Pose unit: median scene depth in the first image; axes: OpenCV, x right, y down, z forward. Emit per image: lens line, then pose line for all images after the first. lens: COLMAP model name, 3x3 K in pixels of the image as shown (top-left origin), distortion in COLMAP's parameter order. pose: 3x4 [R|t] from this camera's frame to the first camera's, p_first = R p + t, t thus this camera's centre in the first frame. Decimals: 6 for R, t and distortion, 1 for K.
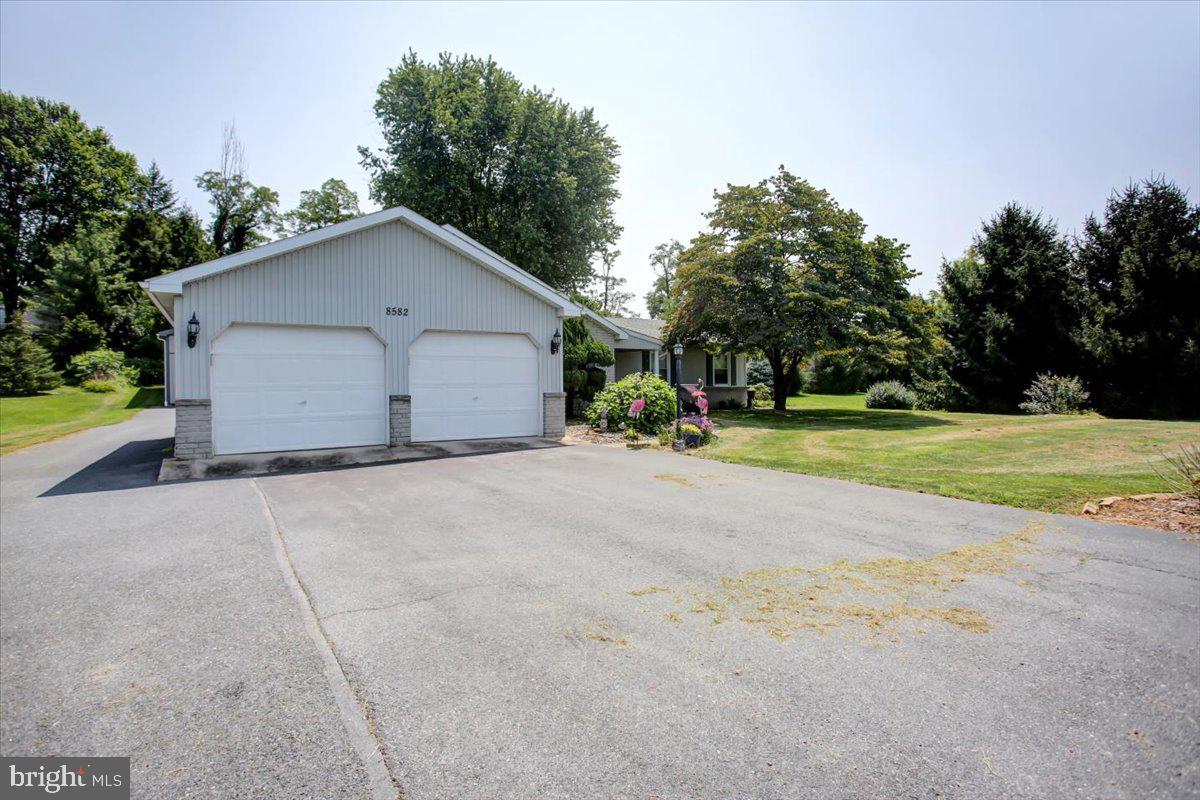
lens RADIAL K [[572.8, 0, 585.3], [0, 572.8, 375.7], [0, 0, 1]] dist [-0.000665, 0.000200]
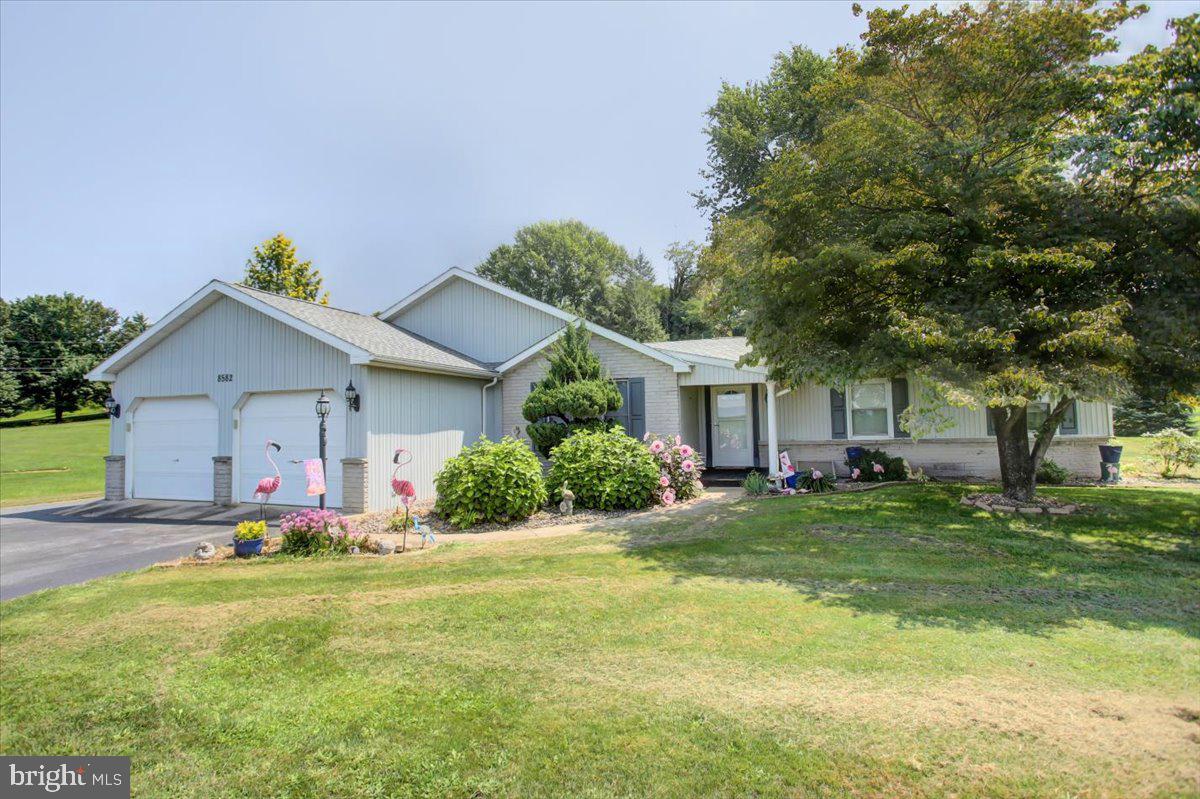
lens RADIAL K [[574.6, 0, 600.3], [0, 574.6, 368.4], [0, 0, 1]] dist [-0.034649, 0.000339]
pose [[0.647048, -0.067400, -0.759464, 0.240701], [0.021163, 0.997289, -0.070476, -0.010567], [0.762155, 0.029528, 0.646720, 0.218956]]
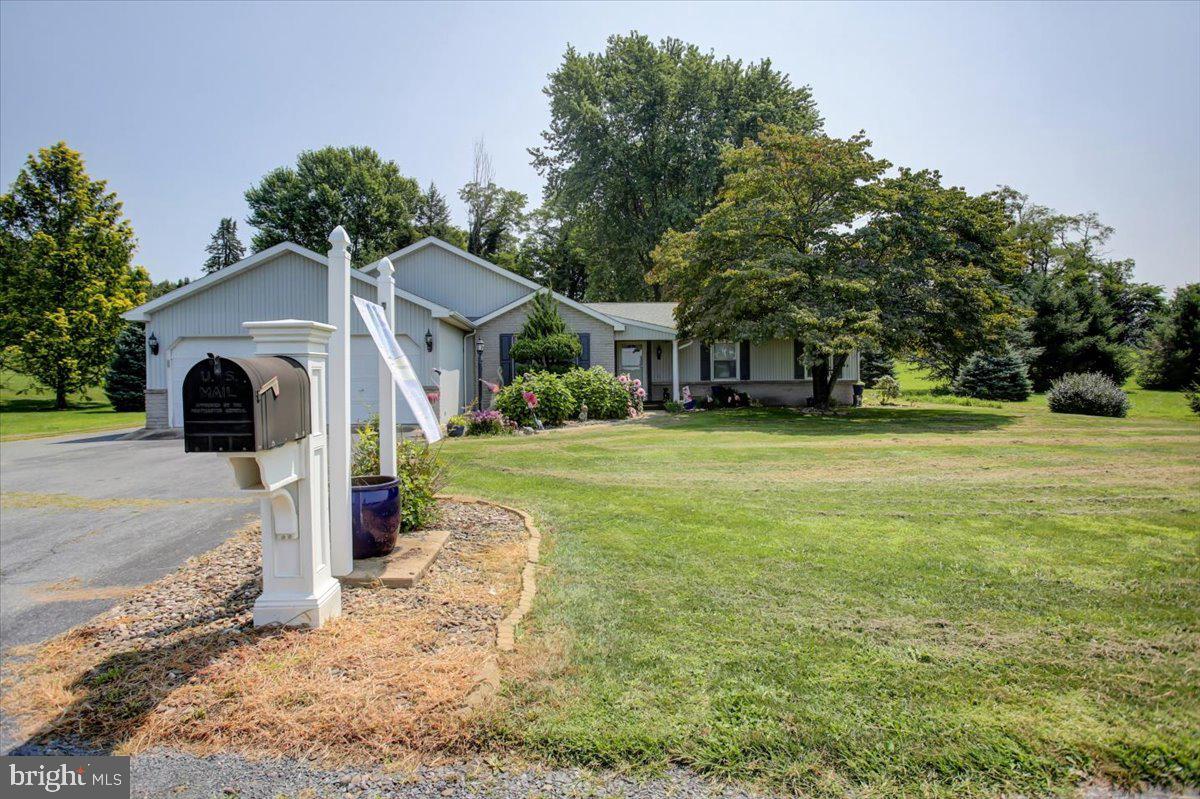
lens RADIAL K [[648.2, 0, 603.7], [0, 648.2, 375.4], [0, 0, 1]] dist [-0.039489, 0.025516]
pose [[0.883179, 0.000643, -0.469036, 0.252849], [0.007272, 0.999860, 0.015063, -0.002771], [0.468980, -0.016714, 0.883051, 0.015347]]
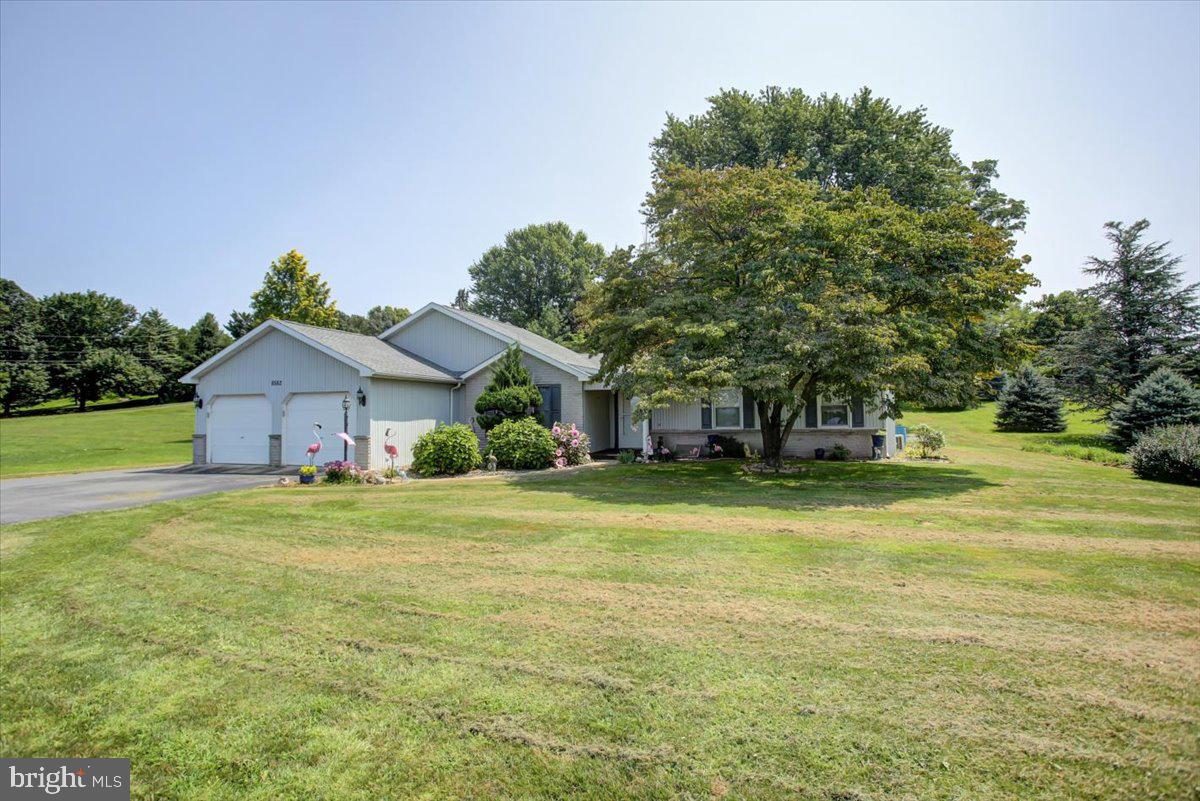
lens RADIAL K [[586.9, 0, 598.2], [0, 586.9, 369.5], [0, 0, 1]] dist [-0.037309, -0.000546]
pose [[0.639806, -0.050552, -0.766872, 0.392288], [0.011280, 0.998345, -0.056400, -0.012300], [0.768453, 0.027435, 0.639317, 0.166863]]
